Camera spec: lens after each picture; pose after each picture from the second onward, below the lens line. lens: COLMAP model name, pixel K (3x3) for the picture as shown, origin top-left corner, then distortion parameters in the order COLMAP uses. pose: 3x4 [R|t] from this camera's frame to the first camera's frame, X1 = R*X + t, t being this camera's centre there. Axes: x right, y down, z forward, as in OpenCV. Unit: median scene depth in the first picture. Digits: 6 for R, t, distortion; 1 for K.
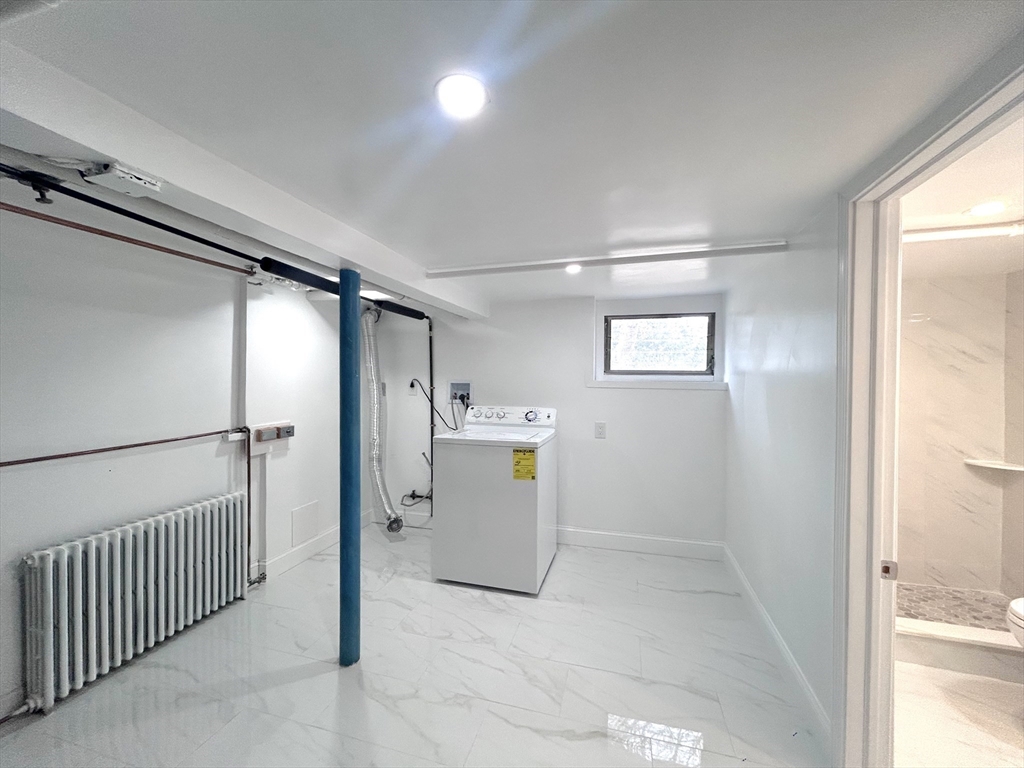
lens RADIAL K [[412.1, 0, 508.4], [0, 412.1, 382.5], [0, 0, 1]] dist [-0.004725, 0.001032]
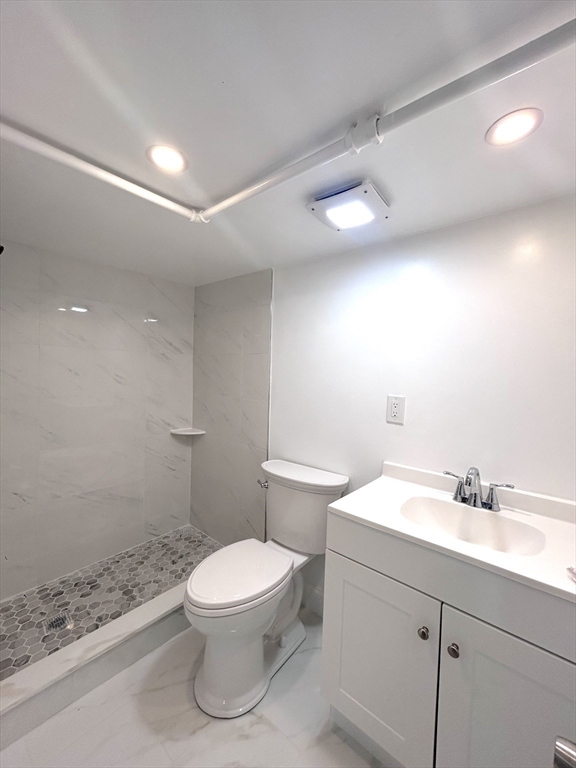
lens RADIAL K [[309.1, 0, 288.0], [0, 309.1, 384.0], [0, 0, 1]] dist [-0.004725, 0.001032]
pose [[0.402911, -0.025875, 0.914873, 0.406555], [-0.019924, 0.999115, 0.037032, 0.006084], [-0.915022, -0.033148, 0.402039, 0.305033]]
